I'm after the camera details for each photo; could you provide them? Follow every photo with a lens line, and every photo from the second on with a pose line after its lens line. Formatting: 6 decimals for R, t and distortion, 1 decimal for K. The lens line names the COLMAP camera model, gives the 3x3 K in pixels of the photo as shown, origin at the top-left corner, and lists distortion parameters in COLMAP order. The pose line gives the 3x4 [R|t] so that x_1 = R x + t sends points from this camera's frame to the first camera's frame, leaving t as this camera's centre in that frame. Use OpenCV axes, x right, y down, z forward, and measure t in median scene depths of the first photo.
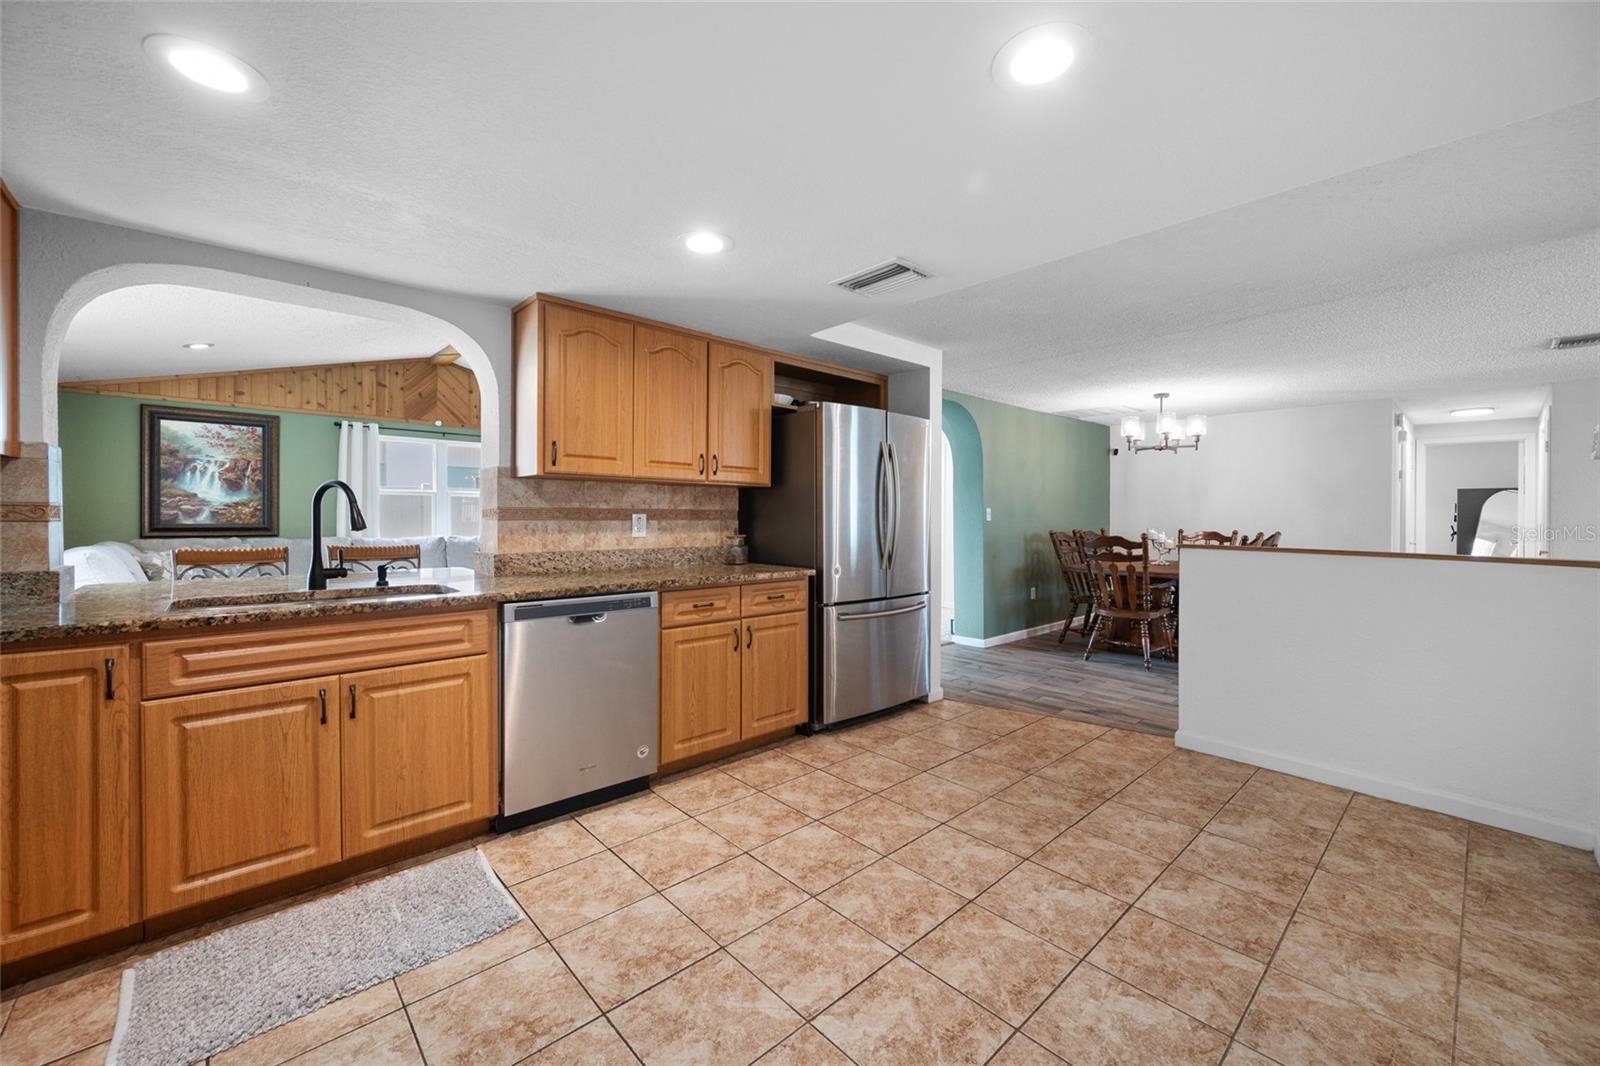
lens RADIAL K [[618.7, 0, 809.9], [0, 618.7, 527.4], [0, 0, 1]] dist [0.000056, -0.000049]
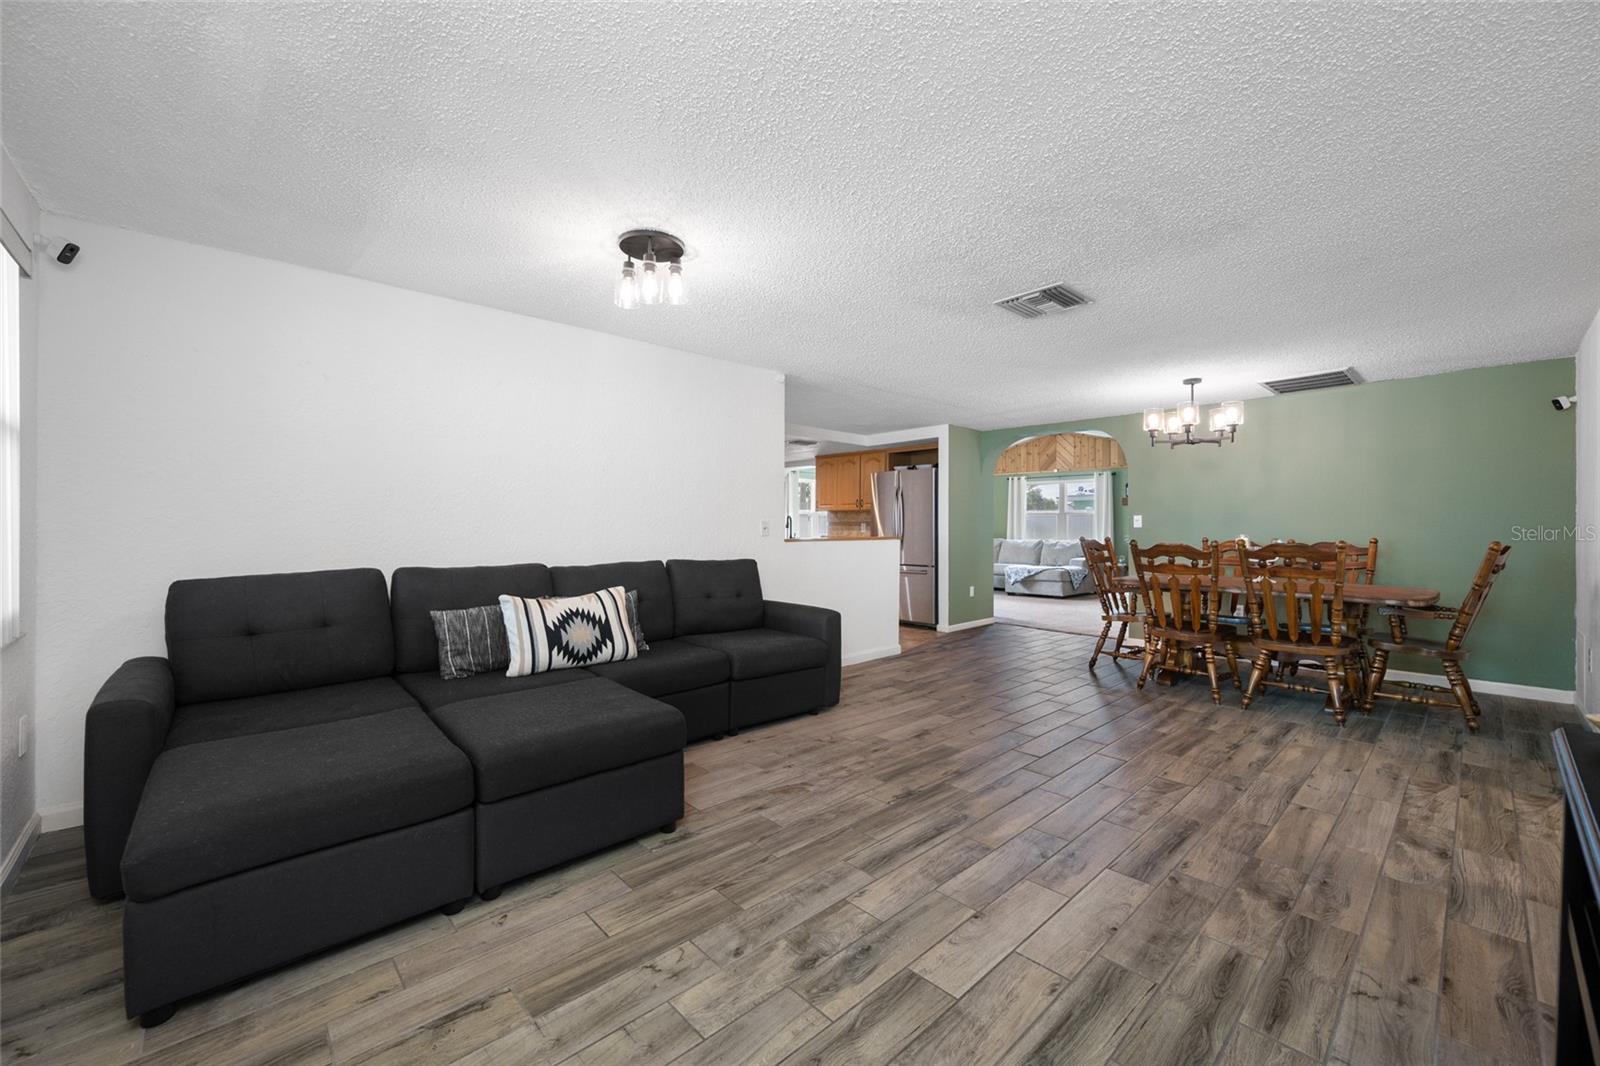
lens RADIAL K [[634.0, 0, 794.7], [0, 634.0, 525.6], [0, 0, 1]] dist [-0.001569, 0.000482]
pose [[-0.012104, -0.009899, -0.999878, 2.332633], [-0.024573, 0.999652, -0.009599, 0.018487], [0.999625, 0.024454, -0.012343, 0.744371]]
